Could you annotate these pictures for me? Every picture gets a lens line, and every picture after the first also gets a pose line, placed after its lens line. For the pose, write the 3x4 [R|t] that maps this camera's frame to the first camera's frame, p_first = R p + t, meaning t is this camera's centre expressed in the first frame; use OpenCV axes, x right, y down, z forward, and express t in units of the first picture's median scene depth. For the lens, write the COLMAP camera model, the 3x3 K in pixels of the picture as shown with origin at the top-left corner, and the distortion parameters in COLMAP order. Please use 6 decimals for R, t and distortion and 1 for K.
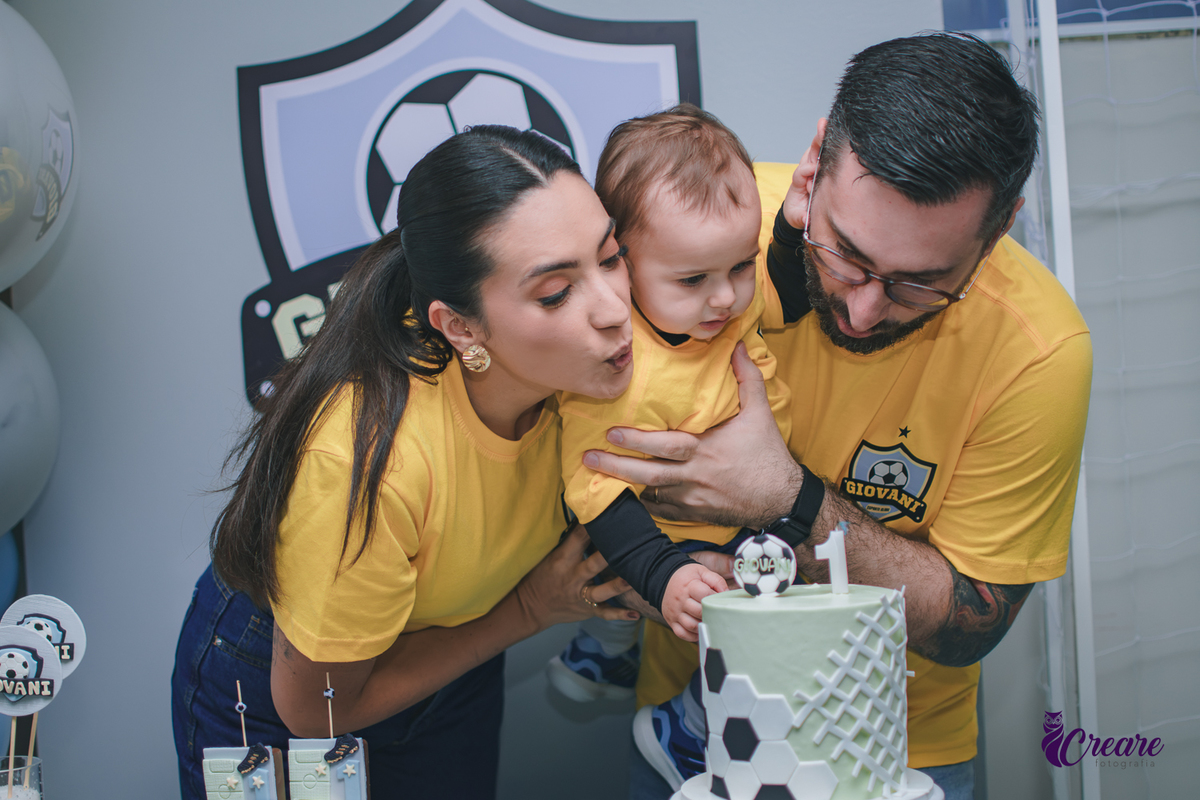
lens RADIAL K [[1843.9, 0, 582.9], [0, 1843.9, 389.4], [0, 0, 1]] dist [-0.150612, 0.000000]
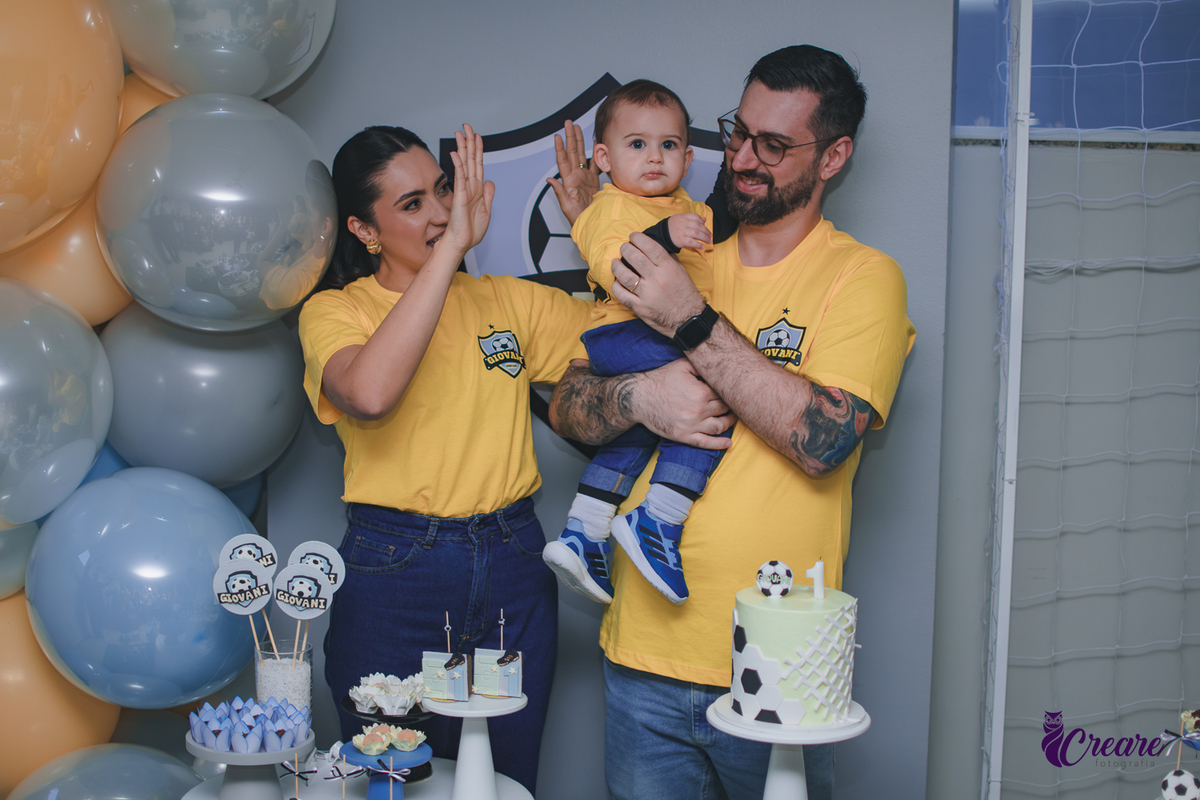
lens RADIAL K [[1843.9, 0, 599.4], [0, 1843.9, 390.3], [0, 0, 1]] dist [-0.150612, 0.000000]
pose [[0.996850, 0.074302, -0.027726, -0.024118], [-0.070539, 0.990479, 0.118221, -0.236332], [0.036246, -0.115893, 0.992600, -0.585969]]
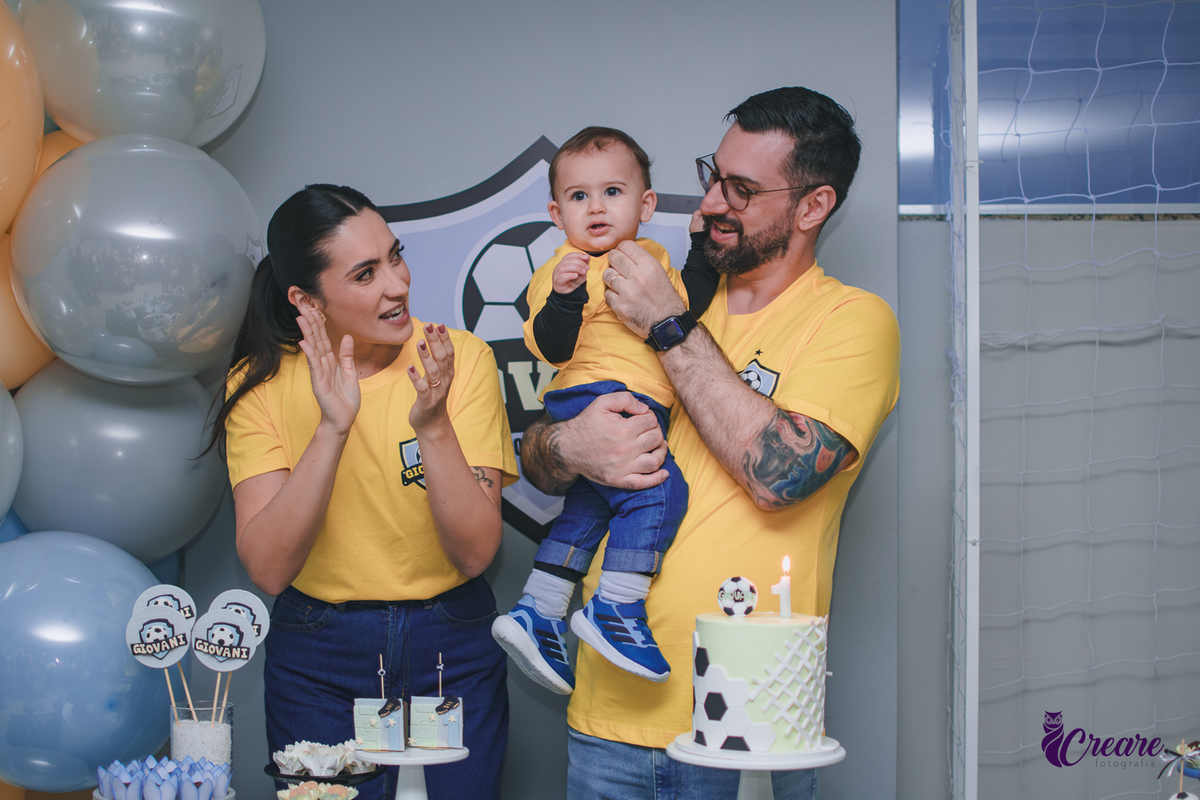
lens RADIAL K [[1843.9, 0, 588.8], [0, 1843.9, 370.0], [0, 0, 1]] dist [-0.150612, 0.000000]
pose [[0.998145, 0.060871, 0.001309, -0.036128], [-0.060785, 0.997506, -0.035861, -0.028127], [-0.003488, 0.035715, 0.999356, -0.500532]]
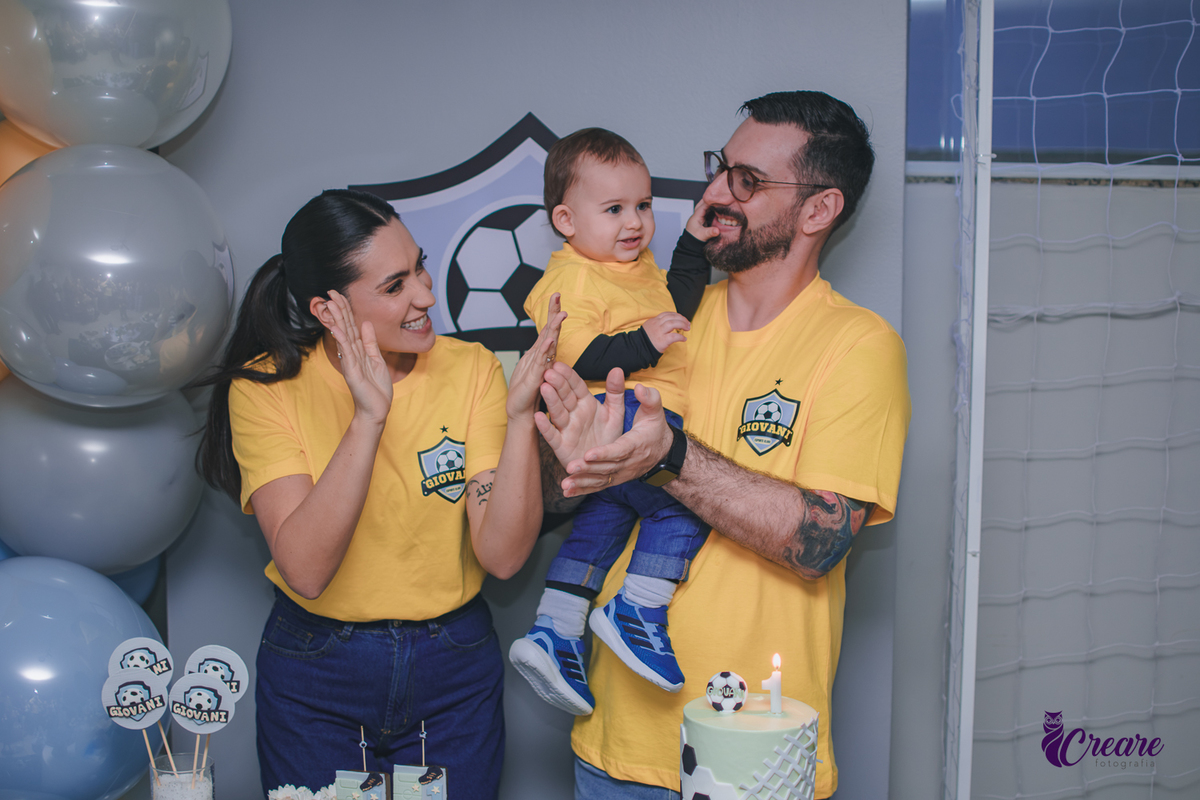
lens RADIAL K [[1843.9, 0, 586.4], [0, 1843.9, 389.4], [0, 0, 1]] dist [-0.150612, 0.000000]
pose [[0.998182, 0.059793, 0.007531, -0.037729], [-0.060263, 0.991363, 0.116483, -0.286789], [-0.000501, -0.116725, 0.993164, -0.414811]]
